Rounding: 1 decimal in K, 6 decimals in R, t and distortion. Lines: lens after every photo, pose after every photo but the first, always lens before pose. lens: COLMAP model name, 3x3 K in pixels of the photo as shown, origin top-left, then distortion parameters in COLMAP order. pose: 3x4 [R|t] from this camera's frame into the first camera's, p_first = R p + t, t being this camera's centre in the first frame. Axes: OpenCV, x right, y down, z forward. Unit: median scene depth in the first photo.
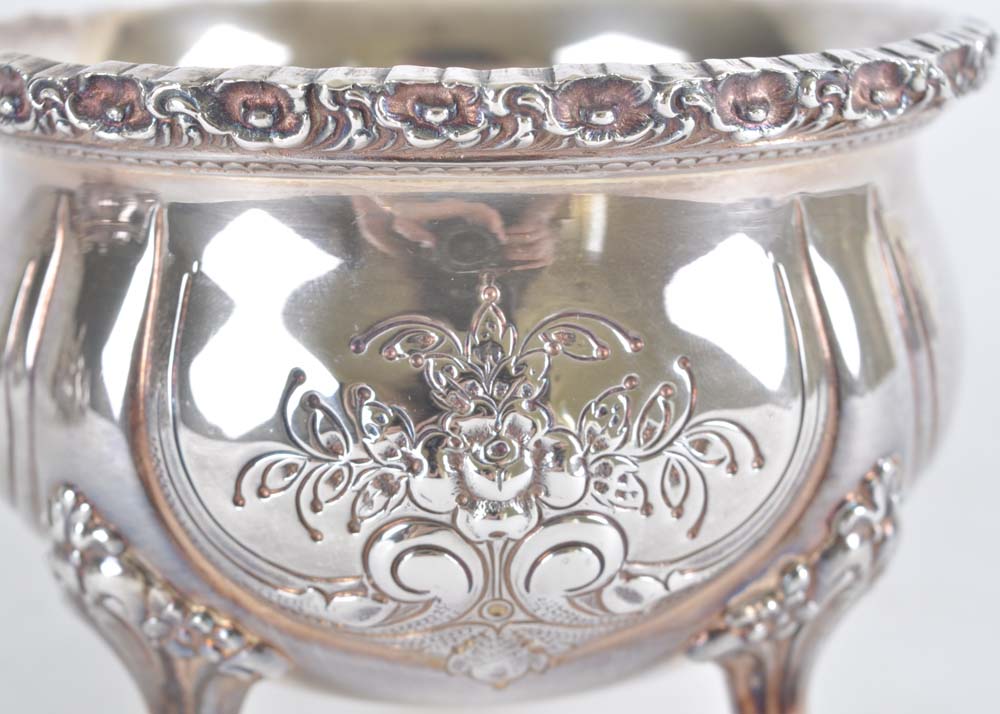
lens RADIAL K [[2404.6, 0, 494.4], [0, 2404.6, 354.8], [0, 0, 1]] dist [0.134434, 0.000000]
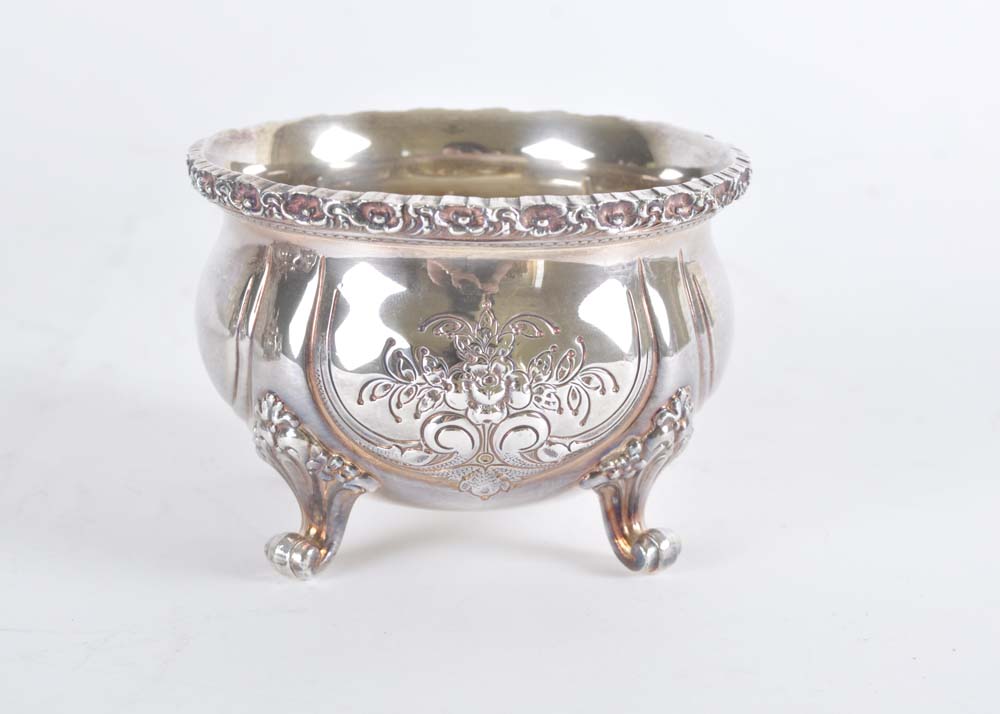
lens RADIAL K [[2349.7, 0, 501.0], [0, 2349.7, 359.2], [0, 0, 1]] dist [-0.033109, 0.000000]
pose [[0.999471, 0.023851, 0.022127, -0.031821], [-0.024678, 0.998977, 0.037895, -0.053535], [-0.021201, -0.038421, 0.999037, -0.983293]]
